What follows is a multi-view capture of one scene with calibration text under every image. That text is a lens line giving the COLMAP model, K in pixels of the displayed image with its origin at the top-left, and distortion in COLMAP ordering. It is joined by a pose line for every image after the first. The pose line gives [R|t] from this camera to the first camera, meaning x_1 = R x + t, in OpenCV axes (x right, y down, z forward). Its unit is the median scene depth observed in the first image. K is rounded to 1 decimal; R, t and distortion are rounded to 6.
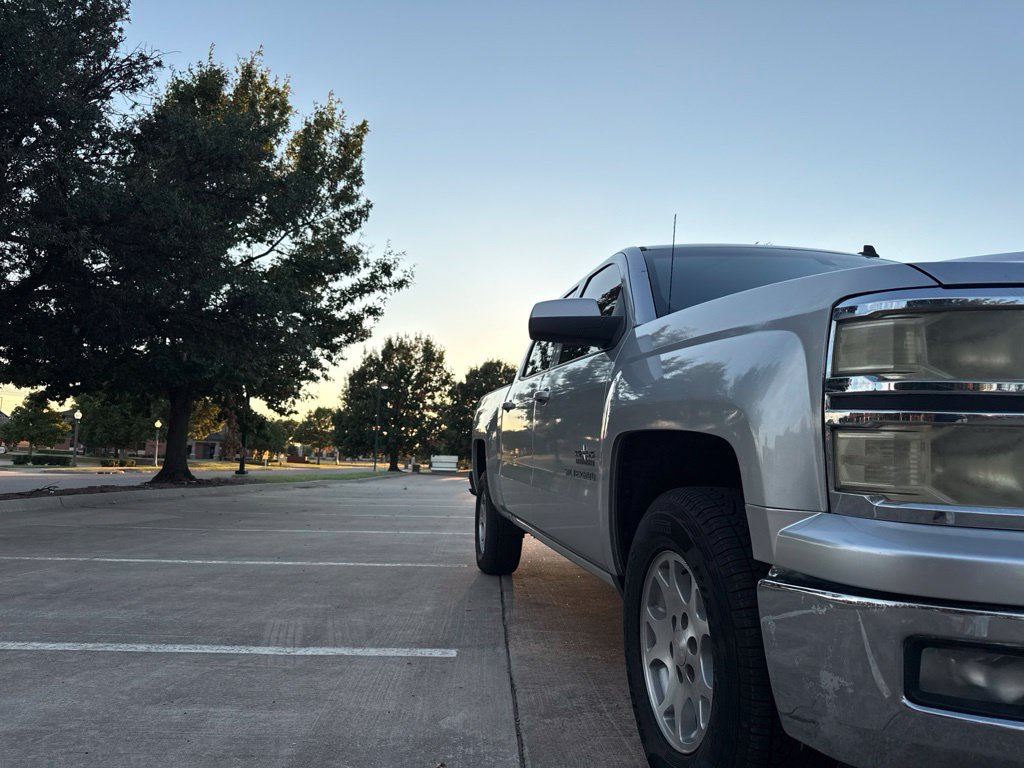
lens RADIAL K [[725.7, 0, 512.0], [0, 725.7, 384.0], [0, 0, 1]] dist [0.022574, -0.024846]
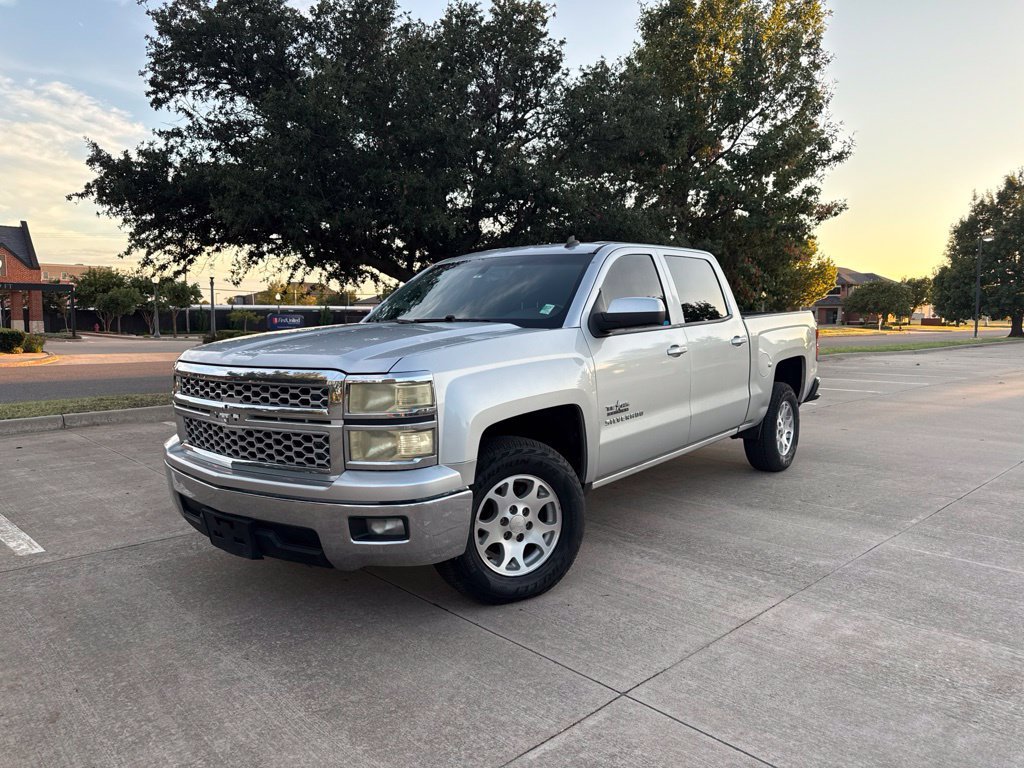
lens RADIAL K [[732.4, 0, 512.9], [0, 732.4, 379.0], [0, 0, 1]] dist [0.003600, -0.003016]
pose [[0.668166, 0.026471, -0.743542, 0.252751], [0.108068, 0.985316, 0.132191, -0.020458], [0.736122, -0.168678, 0.655493, -0.004399]]
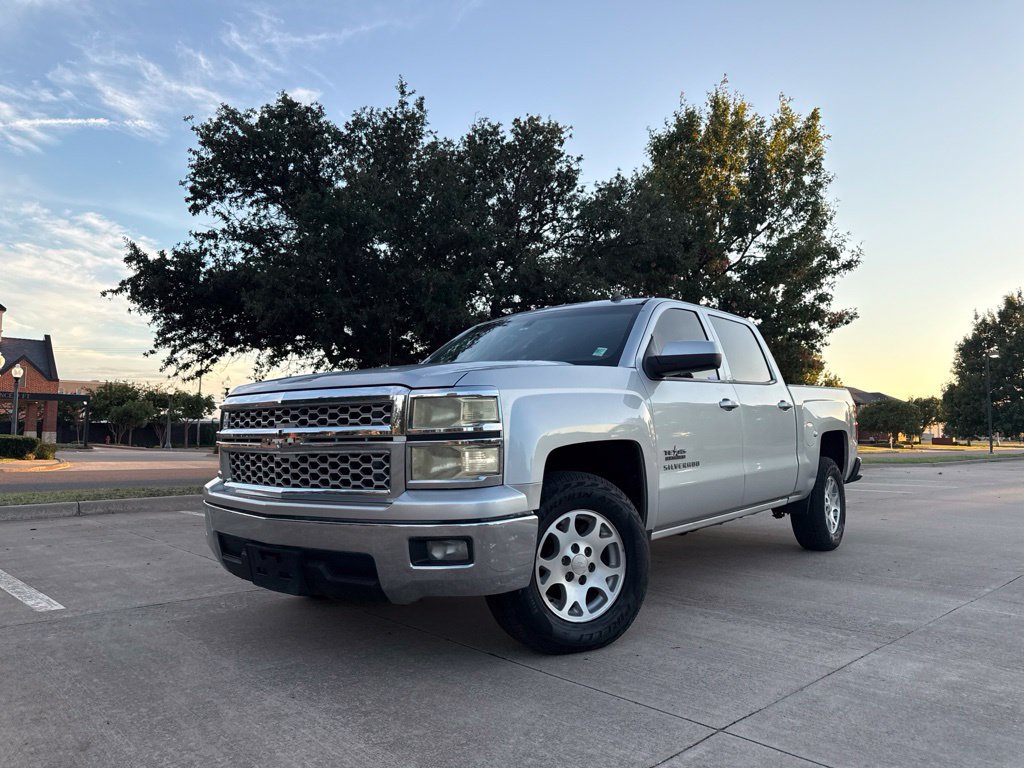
lens RADIAL K [[731.0, 0, 513.5], [0, 731.0, 376.7], [0, 0, 1]] dist [0.008738, -0.010188]
pose [[0.661805, -0.093135, -0.743868, 0.239798], [0.102565, 0.994171, -0.033224, -0.000452], [0.742627, -0.054307, 0.667500, -0.012777]]
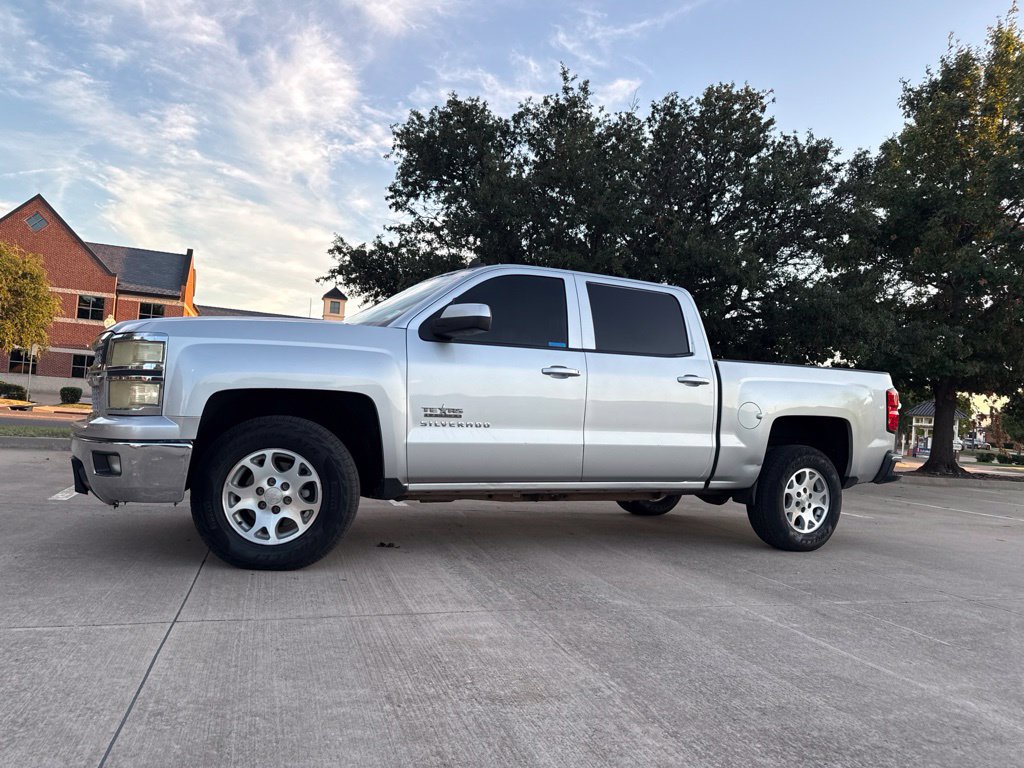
lens RADIAL K [[728.9, 0, 509.0], [0, 728.9, 386.1], [0, 0, 1]] dist [0.010404, -0.012992]
pose [[0.299677, -0.051182, -0.952667, 0.322246], [0.049852, 0.998036, -0.037938, 0.019901], [0.952737, -0.036123, 0.301640, 0.109231]]
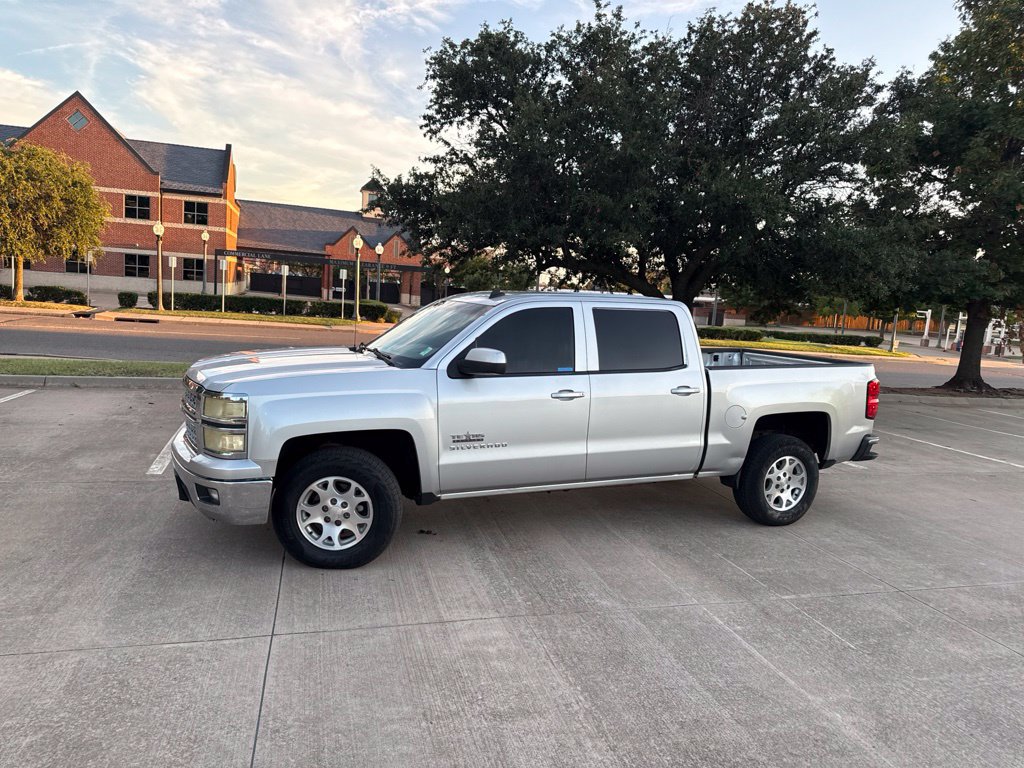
lens RADIAL K [[725.7, 0, 512.0], [0, 725.7, 384.0], [0, 0, 1]] dist [0.022574, -0.024846]
pose [[0.249371, 0.101127, -0.963113, 0.363648], [0.053977, 0.991535, 0.118087, -0.029270], [0.966903, -0.081433, 0.241801, 0.108921]]
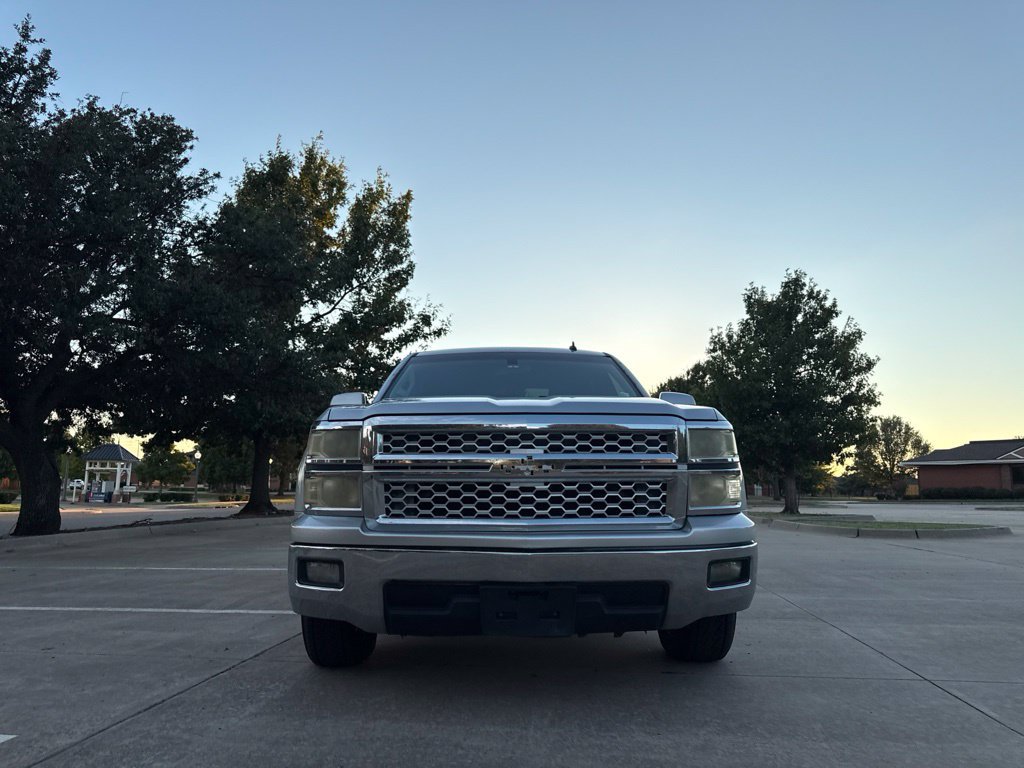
lens RADIAL K [[722.6, 0, 517.6], [0, 722.6, 383.0], [0, 0, 1]] dist [0.053605, -0.059573]
pose [[0.989919, -0.047871, -0.133303, 0.101442], [0.043062, 0.998321, -0.038730, -0.008547], [0.134933, 0.032599, 0.990318, -0.090072]]
